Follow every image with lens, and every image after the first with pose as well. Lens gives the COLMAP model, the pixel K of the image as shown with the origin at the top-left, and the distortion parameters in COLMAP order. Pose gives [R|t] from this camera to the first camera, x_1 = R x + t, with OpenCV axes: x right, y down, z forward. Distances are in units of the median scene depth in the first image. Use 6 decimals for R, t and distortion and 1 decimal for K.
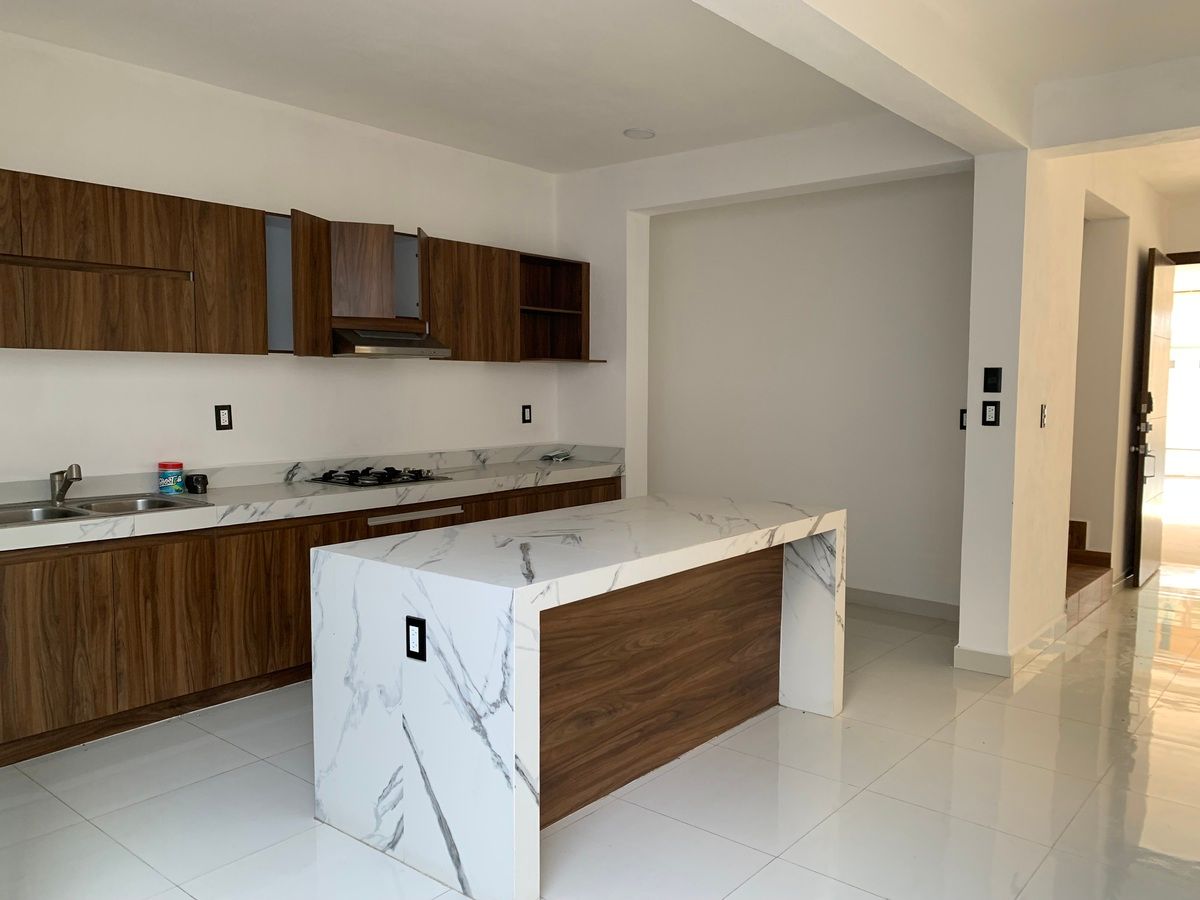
lens RADIAL K [[916.9, 0, 606.1], [0, 916.9, 450.7], [0, 0, 1]] dist [0.027032, -0.043635]
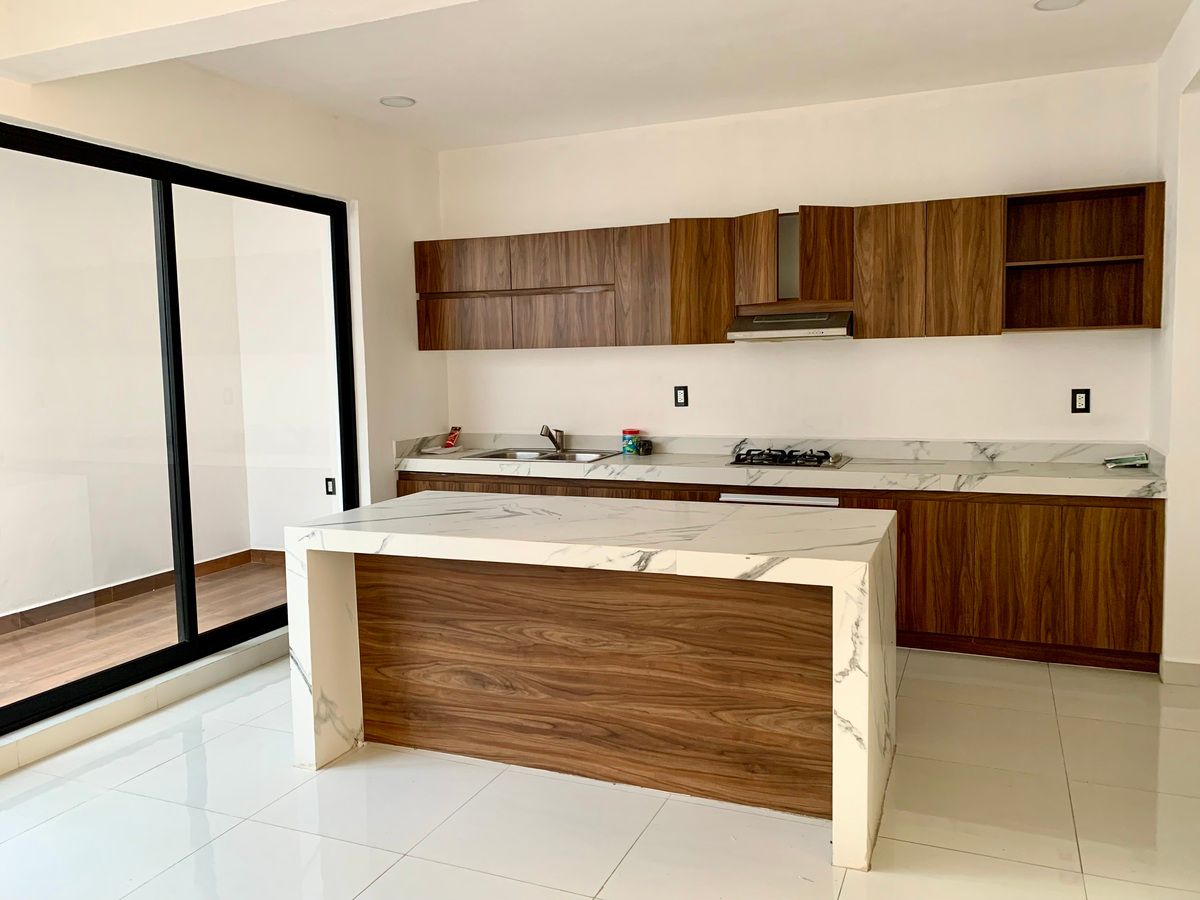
lens RADIAL K [[916.9, 0, 604.7], [0, 916.9, 432.0], [0, 0, 1]] dist [0.027032, -0.043635]
pose [[0.289224, 0.062737, -0.955203, 0.798997], [-0.049528, 0.997494, 0.050518, -0.050425], [0.955979, 0.032698, 0.291606, 0.617909]]
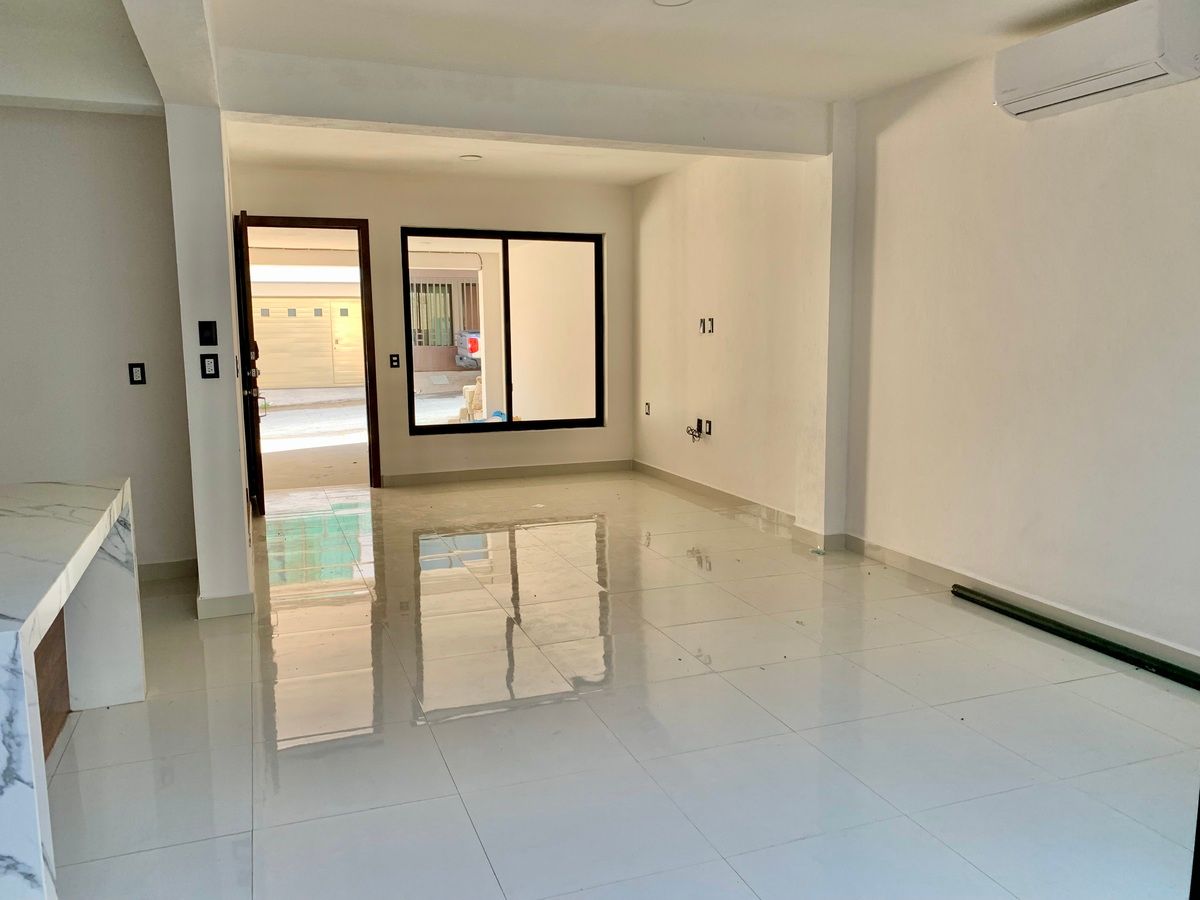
lens RADIAL K [[916.9, 0, 601.7], [0, 916.9, 453.4], [0, 0, 1]] dist [0.027032, -0.043635]
pose [[0.490970, -0.125222, 0.862130, -0.288590], [0.072124, 0.992061, 0.103020, -0.020161], [-0.868186, 0.011601, 0.496104, 0.127138]]
